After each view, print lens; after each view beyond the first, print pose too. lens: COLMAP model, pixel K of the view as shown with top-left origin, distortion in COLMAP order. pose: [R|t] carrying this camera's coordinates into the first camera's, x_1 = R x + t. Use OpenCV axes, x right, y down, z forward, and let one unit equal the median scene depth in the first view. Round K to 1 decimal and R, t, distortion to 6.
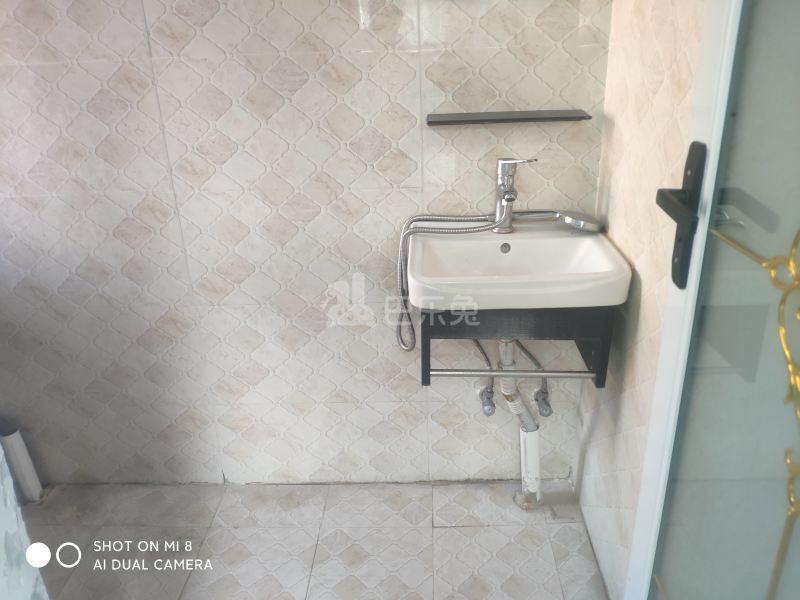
lens RADIAL K [[632.8, 0, 422.8], [0, 632.8, 300.2], [0, 0, 1]] dist [-0.031324, 0.004594]
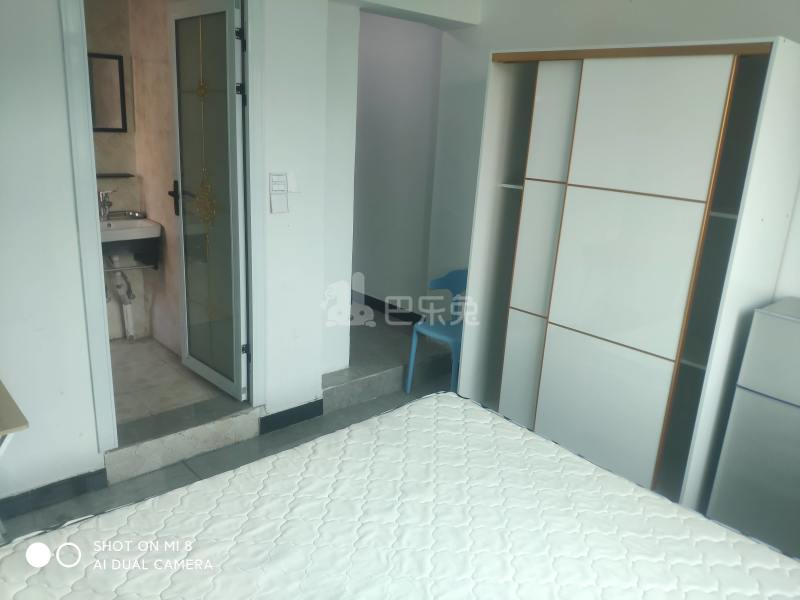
lens RADIAL K [[632.8, 0, 422.8], [0, 632.8, 300.2], [0, 0, 1]] dist [-0.031324, 0.004594]
pose [[0.705633, -0.128539, 0.696821, -0.766101], [0.202628, 0.978946, -0.024609, 0.522636], [-0.678988, 0.158561, 0.716822, -1.611471]]
